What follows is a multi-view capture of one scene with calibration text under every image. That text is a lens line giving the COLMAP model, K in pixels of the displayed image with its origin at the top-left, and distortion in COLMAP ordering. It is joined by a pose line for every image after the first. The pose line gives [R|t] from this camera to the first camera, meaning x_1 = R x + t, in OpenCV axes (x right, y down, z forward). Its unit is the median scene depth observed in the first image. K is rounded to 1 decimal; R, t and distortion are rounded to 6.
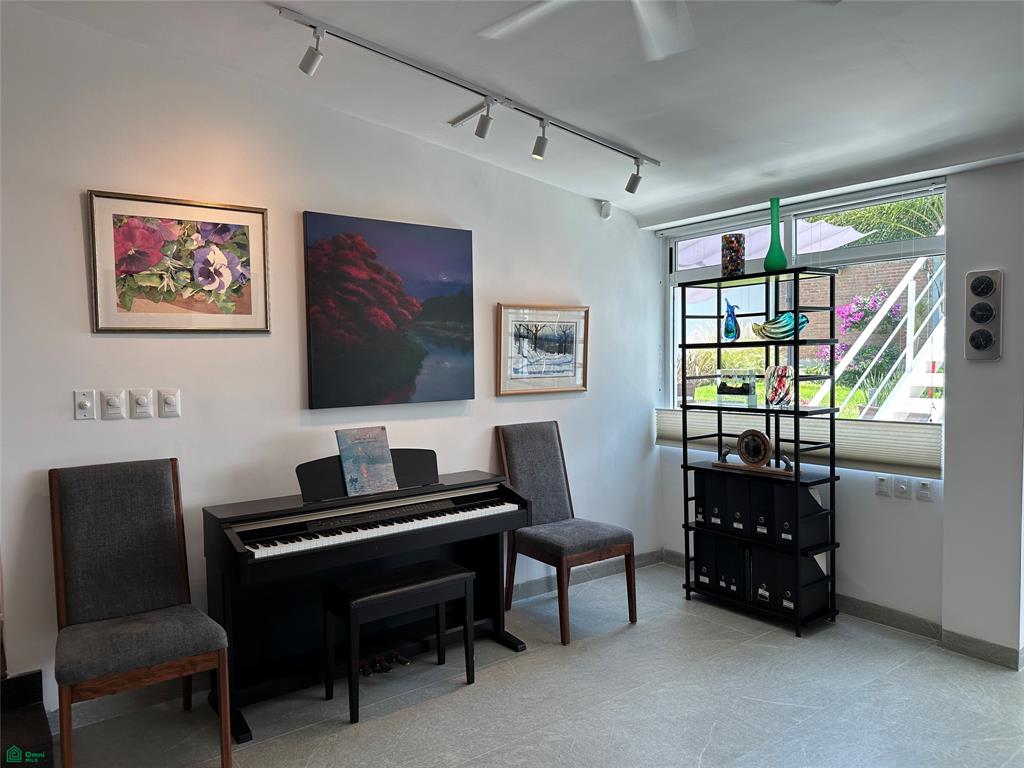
lens RADIAL K [[717.2, 0, 513.4], [0, 717.2, 384.7], [0, 0, 1]] dist [0.053650, -0.009025]
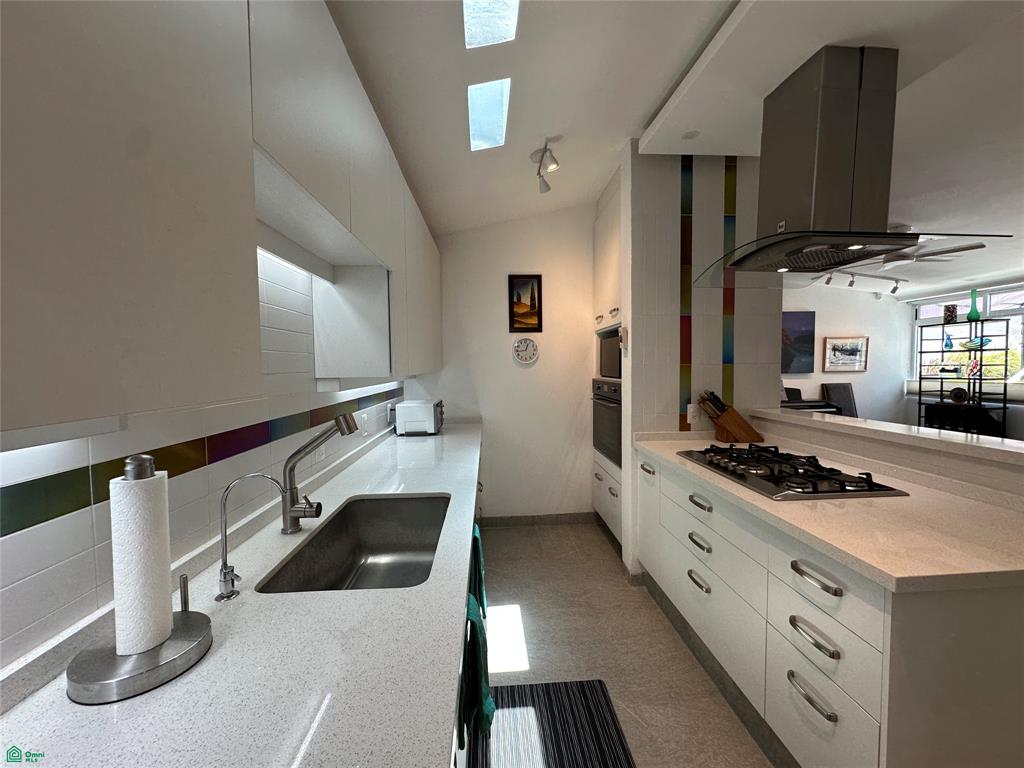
lens RADIAL K [[409.9, 0, 511.3], [0, 409.9, 385.3], [0, 0, 1]] dist [-0.008953, 0.001394]
pose [[0.830876, 0.027830, -0.555761, -0.154561], [-0.019911, 0.999596, 0.020287, 0.062087], [0.556101, -0.005790, 0.831095, -0.978896]]
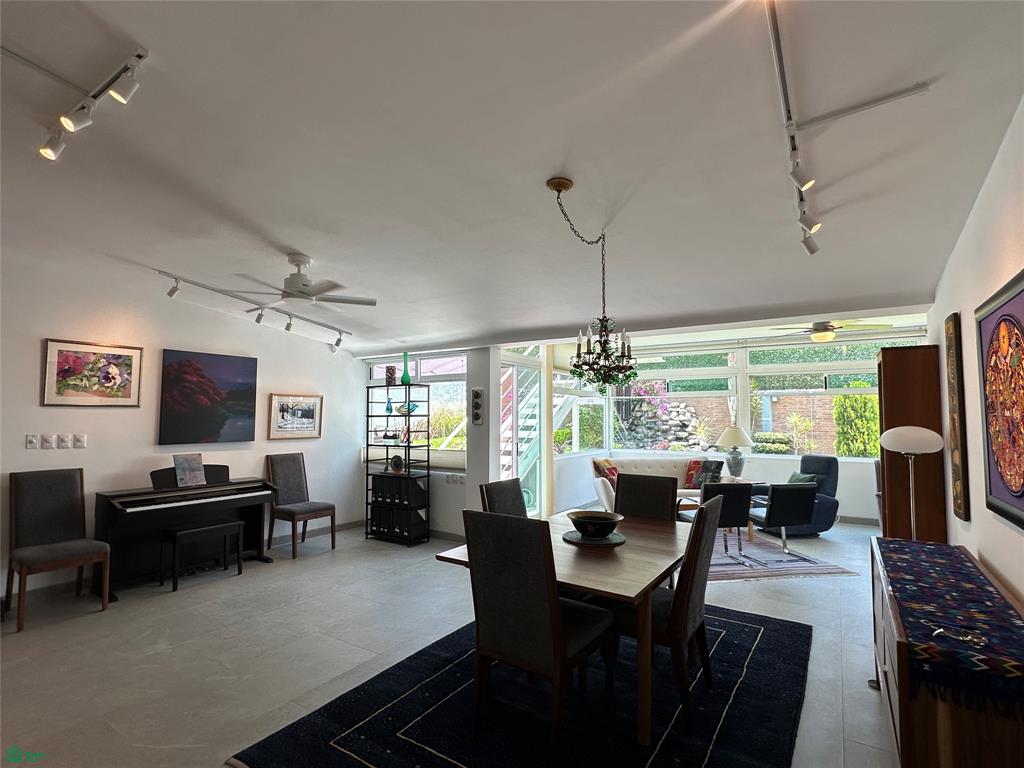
lens RADIAL K [[503.8, 0, 510.0], [0, 503.8, 384.4], [0, 0, 1]] dist [-0.003595, 0.001647]
pose [[0.941958, 0.036604, 0.333728, 0.150106], [0.000343, 0.993933, -0.109986, 0.018597], [-0.335730, 0.103717, 0.936231, -0.601413]]
